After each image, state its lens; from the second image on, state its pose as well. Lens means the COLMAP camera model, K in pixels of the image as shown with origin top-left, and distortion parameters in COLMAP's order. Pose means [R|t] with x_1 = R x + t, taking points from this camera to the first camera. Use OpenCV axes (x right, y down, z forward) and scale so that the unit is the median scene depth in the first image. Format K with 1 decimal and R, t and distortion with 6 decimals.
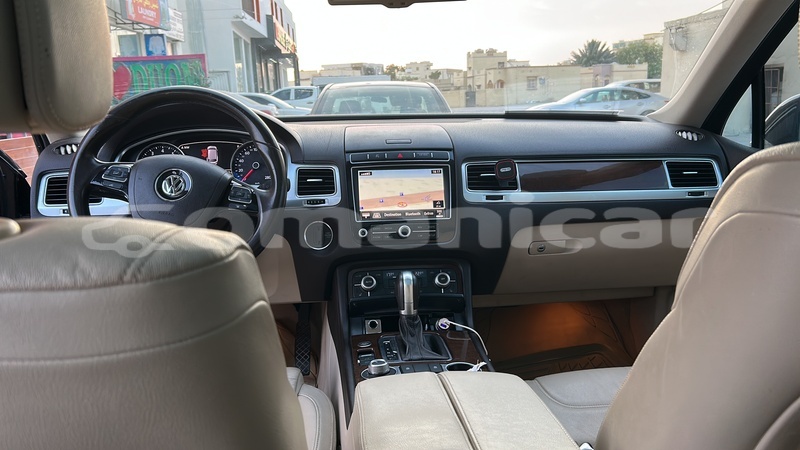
lens RADIAL K [[628.6, 0, 400.0], [0, 628.6, 225.0], [0, 0, 1]] dist [0.011294, -0.000284]
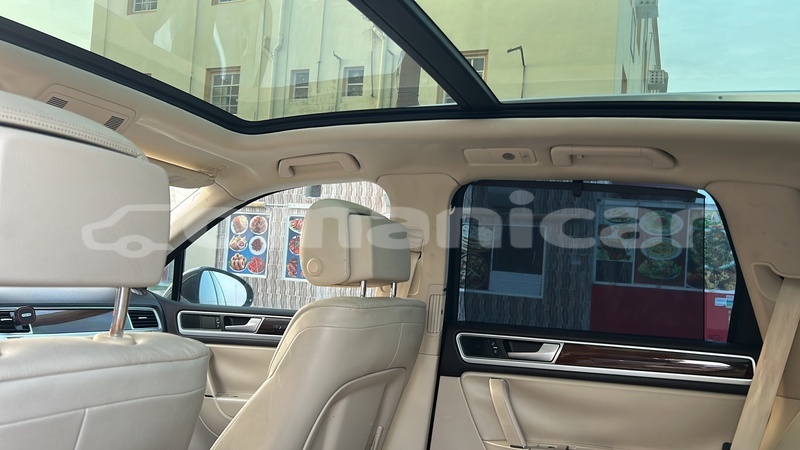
lens RADIAL K [[628.6, 0, 400.0], [0, 628.6, 225.0], [0, 0, 1]] dist [0.011294, -0.000284]
pose [[0.506292, 0.126151, 0.853085, -0.510603], [0.076059, 0.978855, -0.189889, 0.025122], [-0.859001, 0.161024, 0.485992, -0.208698]]
